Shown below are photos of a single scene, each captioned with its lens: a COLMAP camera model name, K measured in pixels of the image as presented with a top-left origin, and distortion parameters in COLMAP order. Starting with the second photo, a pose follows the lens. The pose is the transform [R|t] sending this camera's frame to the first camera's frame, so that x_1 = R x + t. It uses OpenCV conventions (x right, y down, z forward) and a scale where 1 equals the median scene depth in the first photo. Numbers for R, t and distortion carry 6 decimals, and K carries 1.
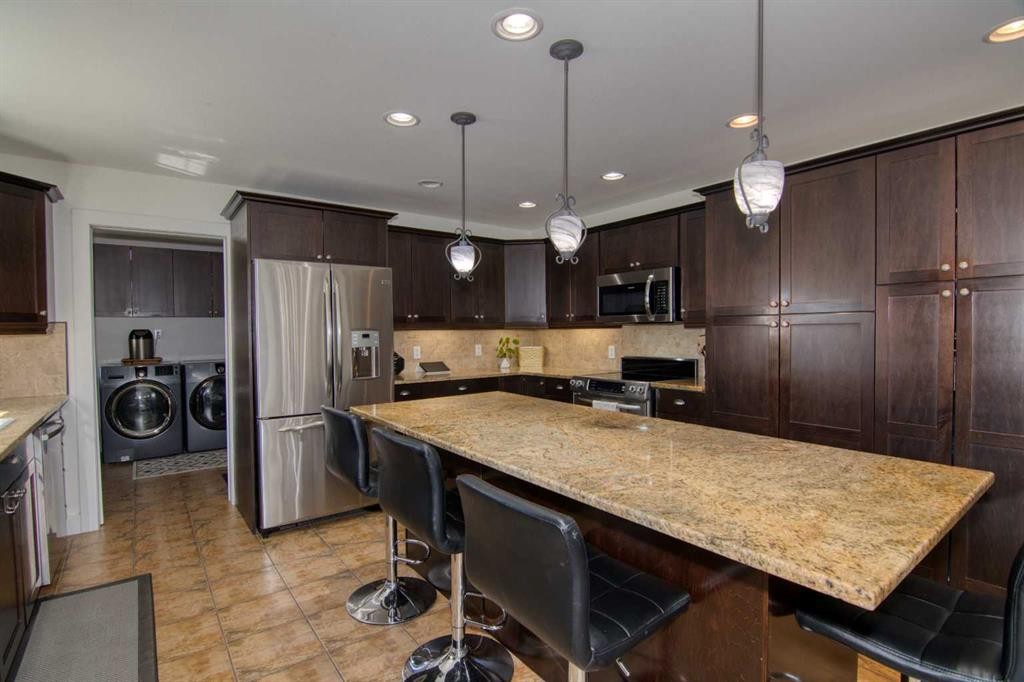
lens RADIAL K [[495.2, 0, 506.4], [0, 495.2, 343.8], [0, 0, 1]] dist [-0.022215, -0.000721]
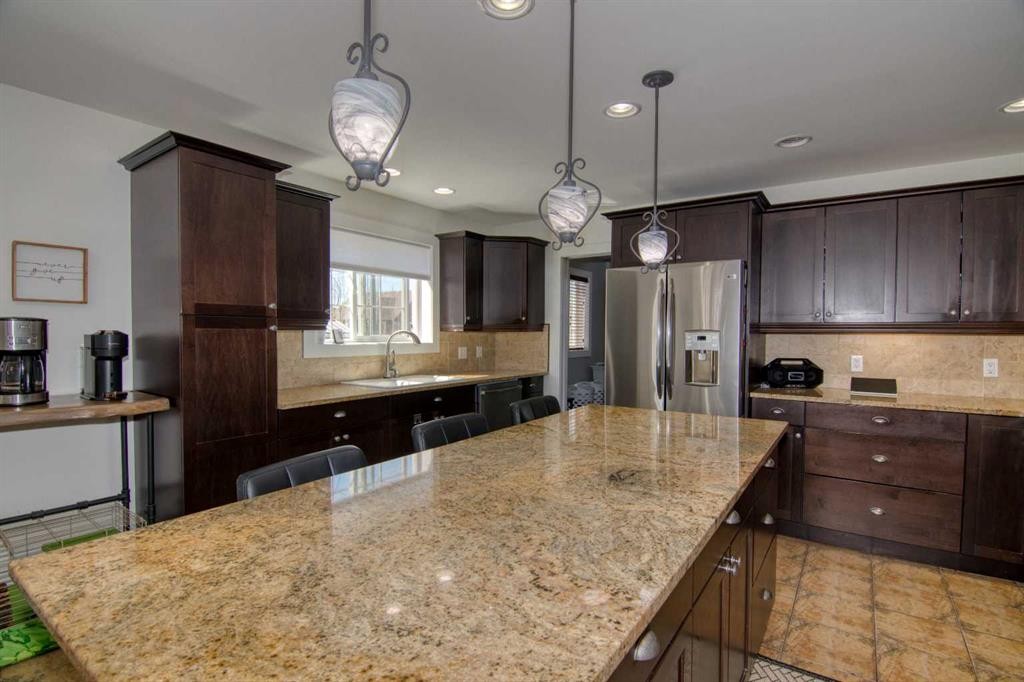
lens RADIAL K [[495.2, 0, 507.6], [0, 495.2, 340.4], [0, 0, 1]] dist [-0.022215, -0.000721]
pose [[0.310254, 0.028940, -0.950213, 1.345388], [-0.035810, 0.999183, 0.018739, -0.044643], [0.949979, 0.028213, 0.311037, 1.078690]]
